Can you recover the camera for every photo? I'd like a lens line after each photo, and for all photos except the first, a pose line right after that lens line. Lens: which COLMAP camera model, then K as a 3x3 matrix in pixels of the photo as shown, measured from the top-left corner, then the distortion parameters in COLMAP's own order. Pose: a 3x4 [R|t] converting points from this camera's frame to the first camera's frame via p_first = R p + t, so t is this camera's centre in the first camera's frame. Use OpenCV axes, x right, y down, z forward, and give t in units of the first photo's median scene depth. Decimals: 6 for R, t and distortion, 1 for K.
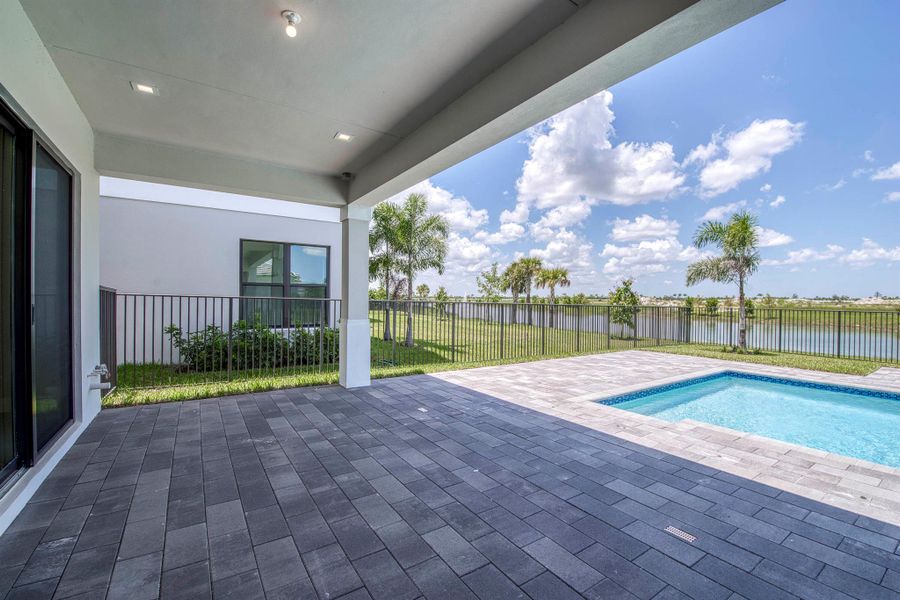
lens RADIAL K [[389.5, 0, 458.8], [0, 389.5, 300.3], [0, 0, 1]] dist [-0.009129, -0.005573]
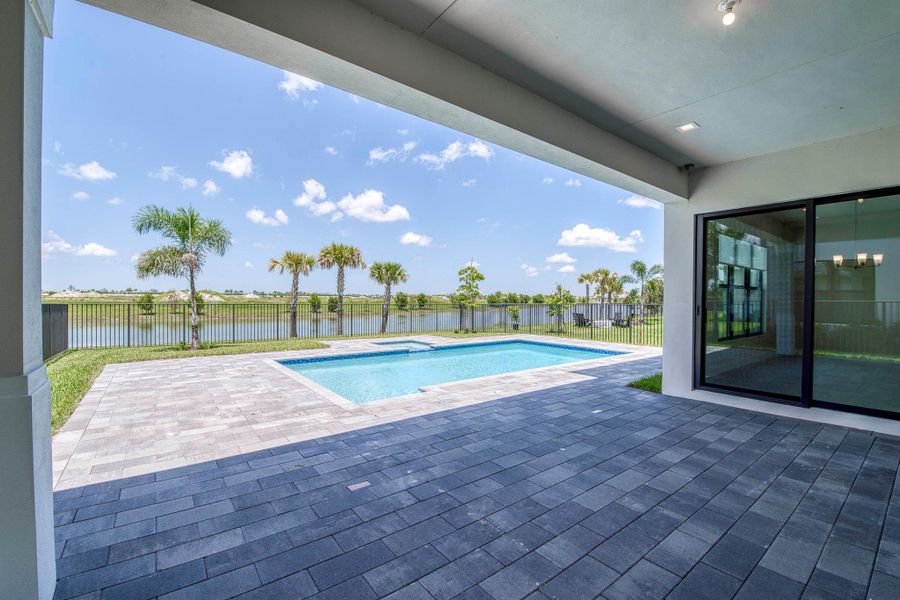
lens RADIAL K [[389.5, 0, 461.3], [0, 389.5, 301.9], [0, 0, 1]] dist [-0.009129, -0.005573]
pose [[-0.073024, -0.017209, 0.997182, -0.586681], [-0.005832, 0.999841, 0.016828, -0.007251], [-0.997313, -0.004587, -0.073113, 0.759104]]
